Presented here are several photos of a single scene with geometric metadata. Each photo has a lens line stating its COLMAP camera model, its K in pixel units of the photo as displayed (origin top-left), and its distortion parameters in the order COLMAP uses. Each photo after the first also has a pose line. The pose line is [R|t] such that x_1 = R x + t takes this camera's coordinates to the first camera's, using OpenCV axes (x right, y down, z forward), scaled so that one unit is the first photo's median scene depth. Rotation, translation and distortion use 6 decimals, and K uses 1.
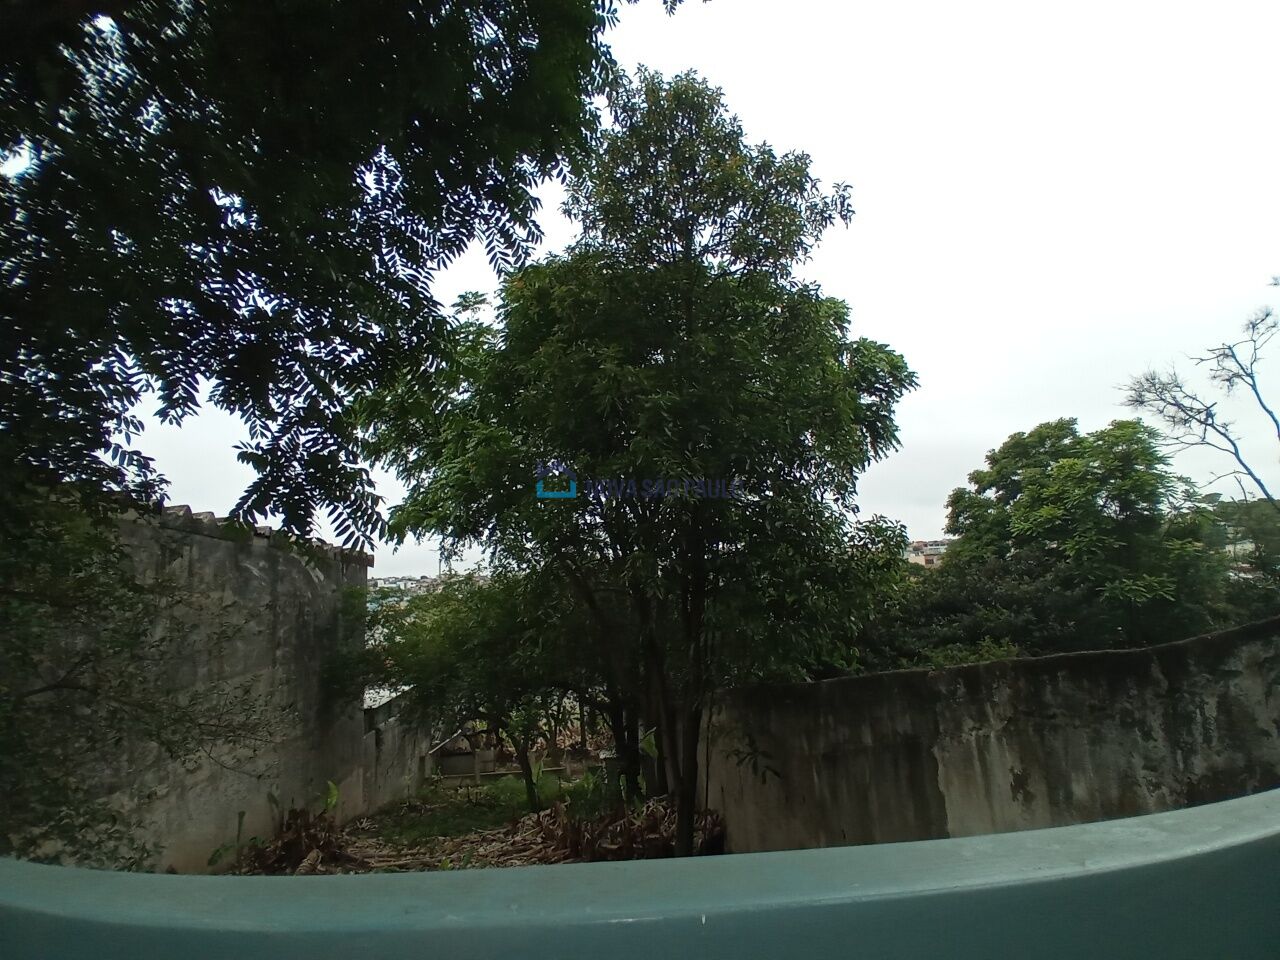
lens RADIAL K [[633.7, 0, 641.9], [0, 633.7, 489.6], [0, 0, 1]] dist [0.012904, -0.055016]
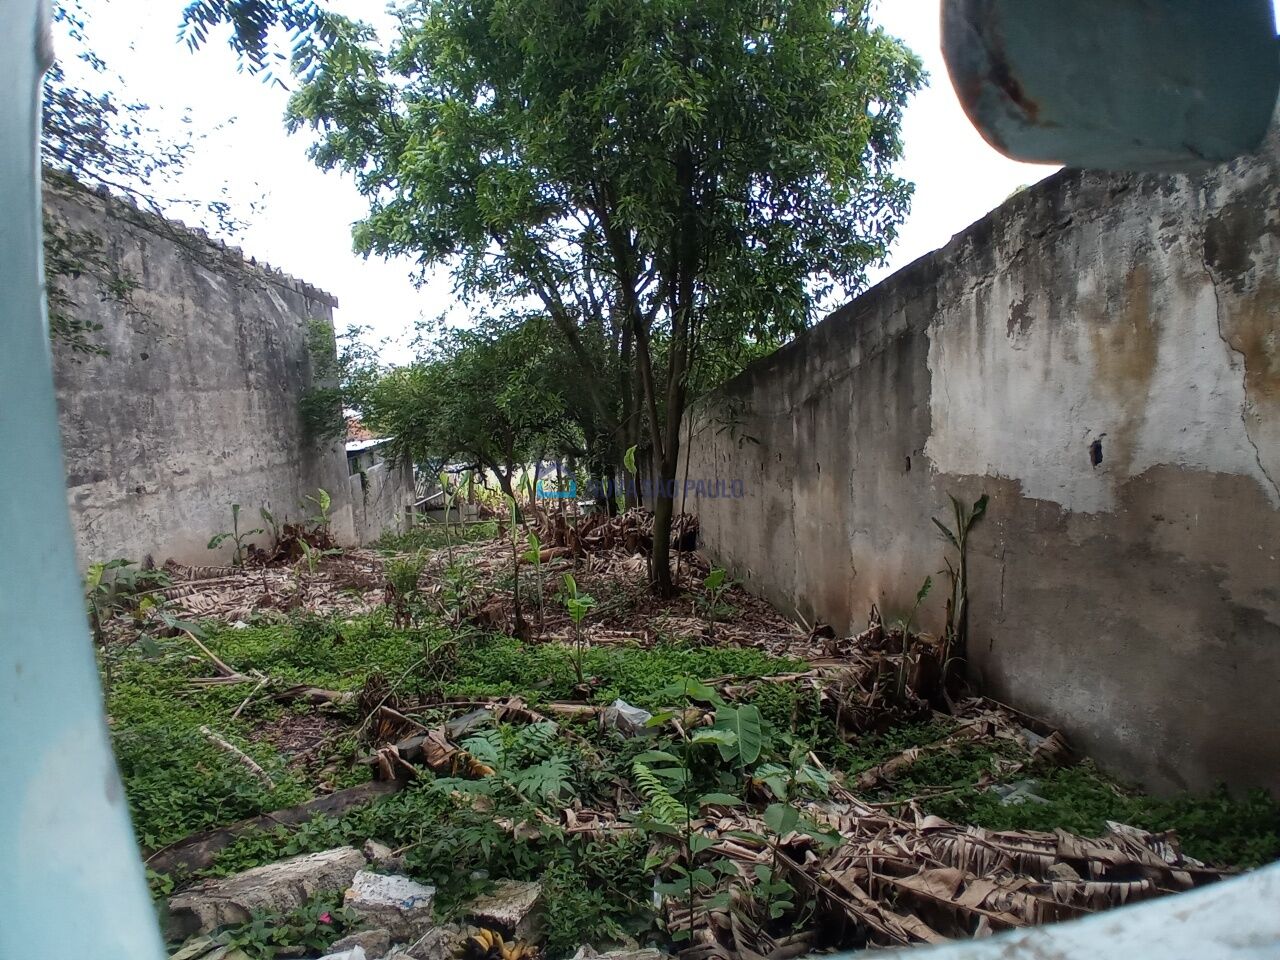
lens RADIAL K [[633.7, 0, 641.9], [0, 633.7, 489.6], [0, 0, 1]] dist [0.012904, -0.055016]
pose [[0.998981, 0.011937, 0.043528, -0.012399], [-0.025085, 0.948569, 0.315575, 0.123013], [-0.037522, -0.316346, 0.947902, -0.008299]]
